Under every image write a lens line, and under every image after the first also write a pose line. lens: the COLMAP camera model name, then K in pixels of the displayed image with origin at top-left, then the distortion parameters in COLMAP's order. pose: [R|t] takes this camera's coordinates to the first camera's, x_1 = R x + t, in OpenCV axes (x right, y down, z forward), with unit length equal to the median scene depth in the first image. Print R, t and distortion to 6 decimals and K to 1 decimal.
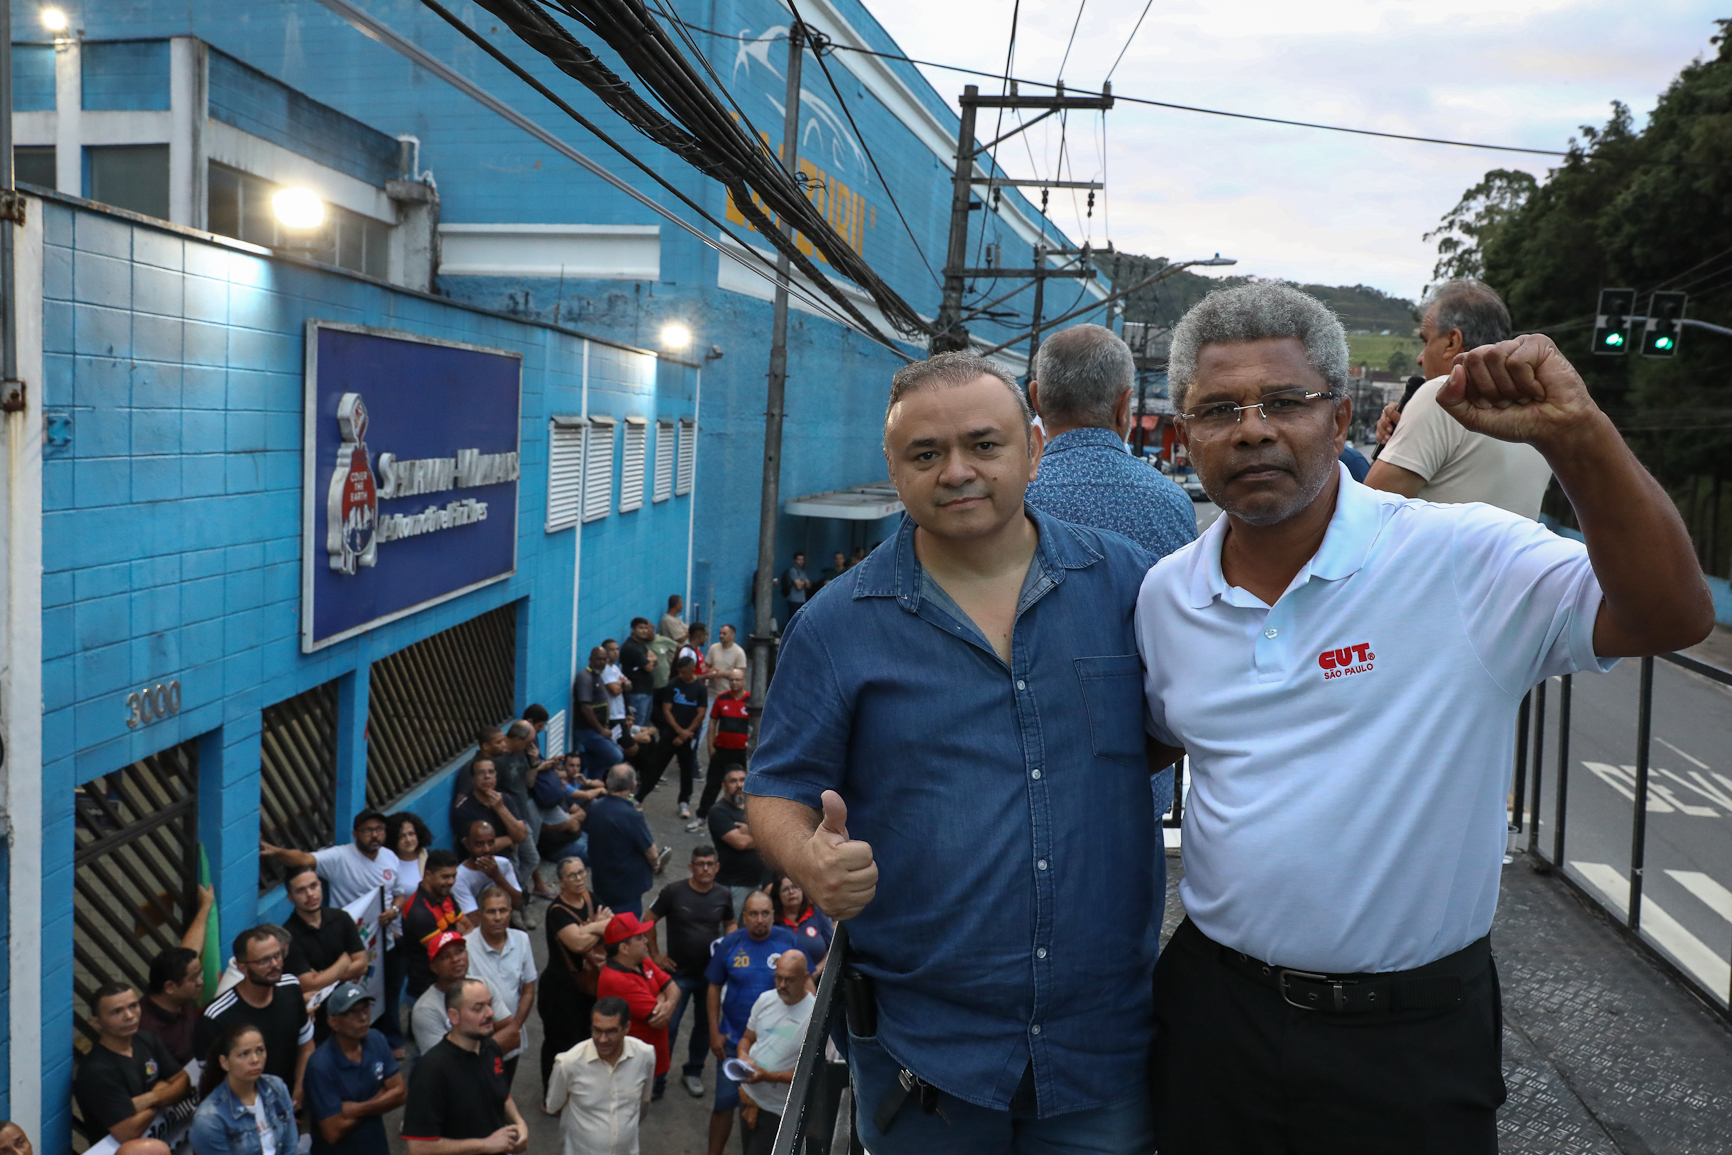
lens RADIAL K [[1434.8, 0, 896.4], [0, 1434.8, 561.2], [0, 0, 1]] dist [-0.004760, 0.013368]
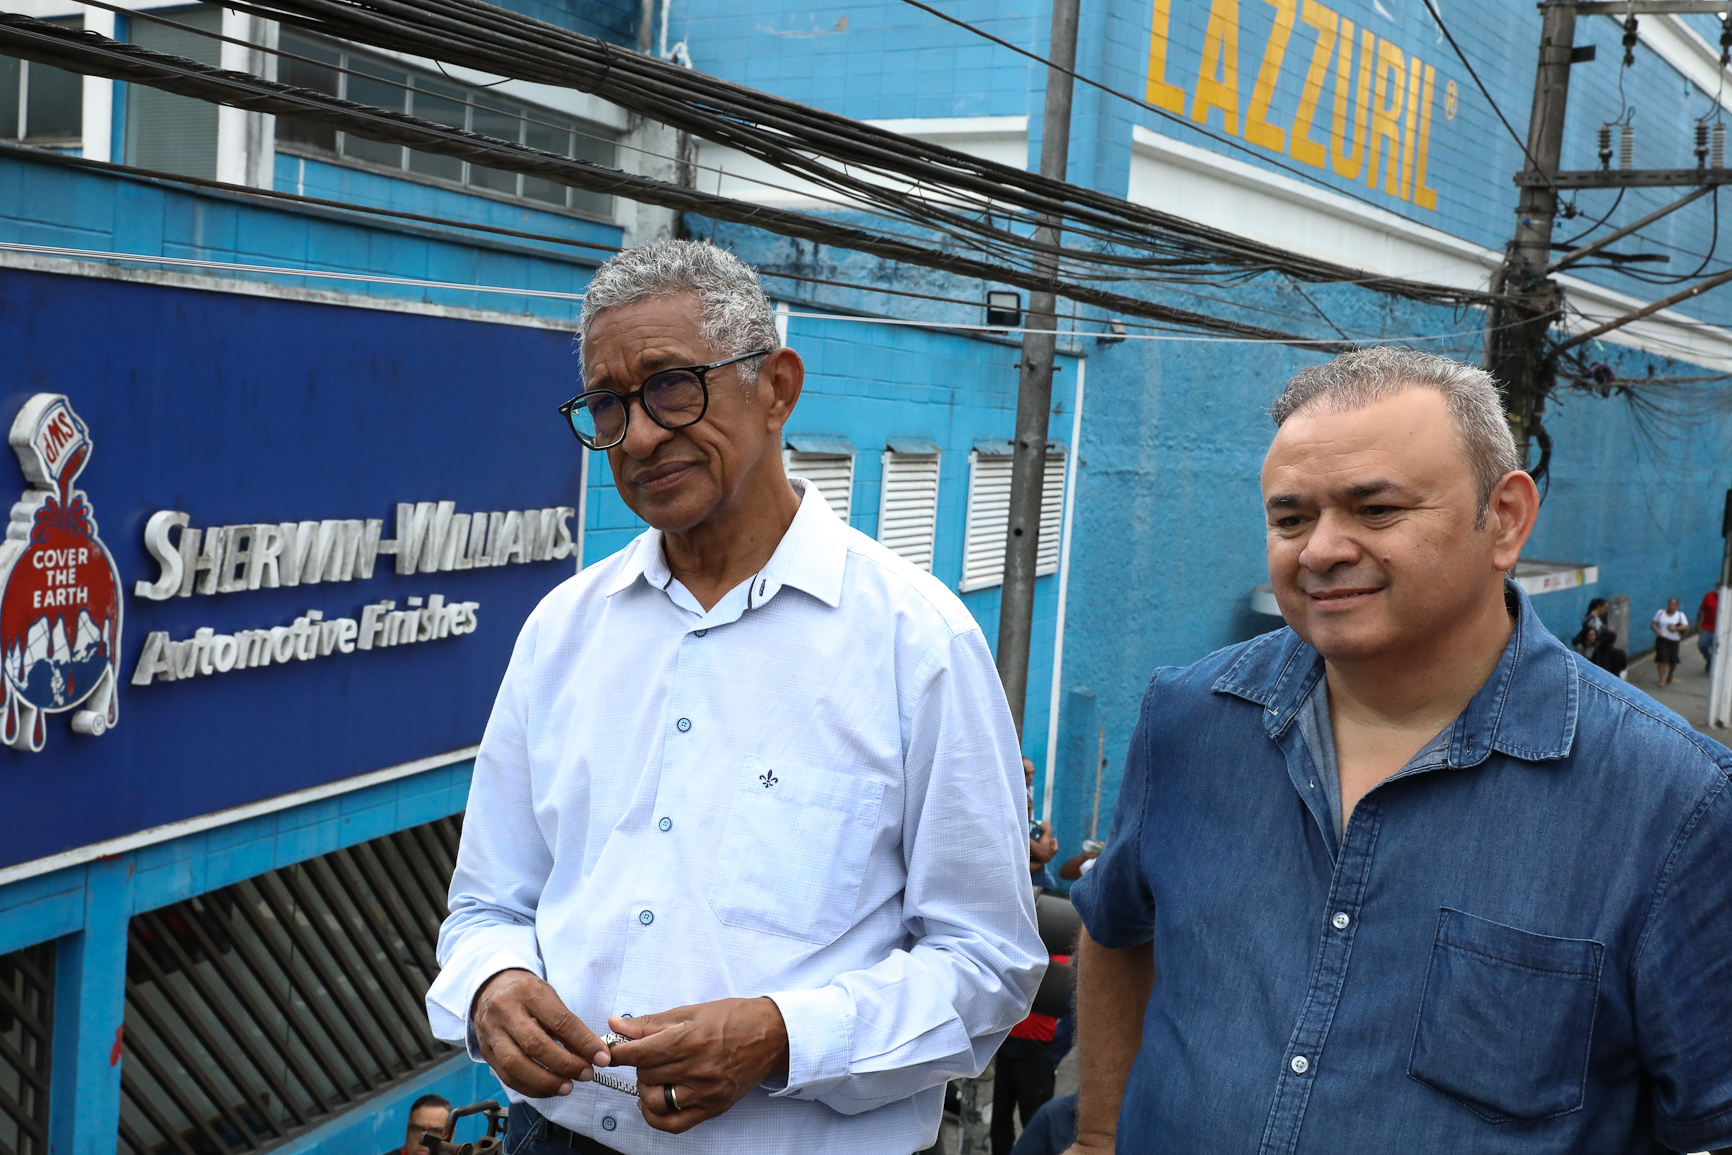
lens RADIAL K [[2177.9, 0, 861.0], [0, 2177.9, 583.8], [0, 0, 1]] dist [0.016580, 0.011924]
pose [[0.950364, 0.033523, -0.309330, 0.065784], [-0.043909, 0.998679, -0.026673, -0.020962], [0.308027, 0.038931, 0.950581, 0.178304]]
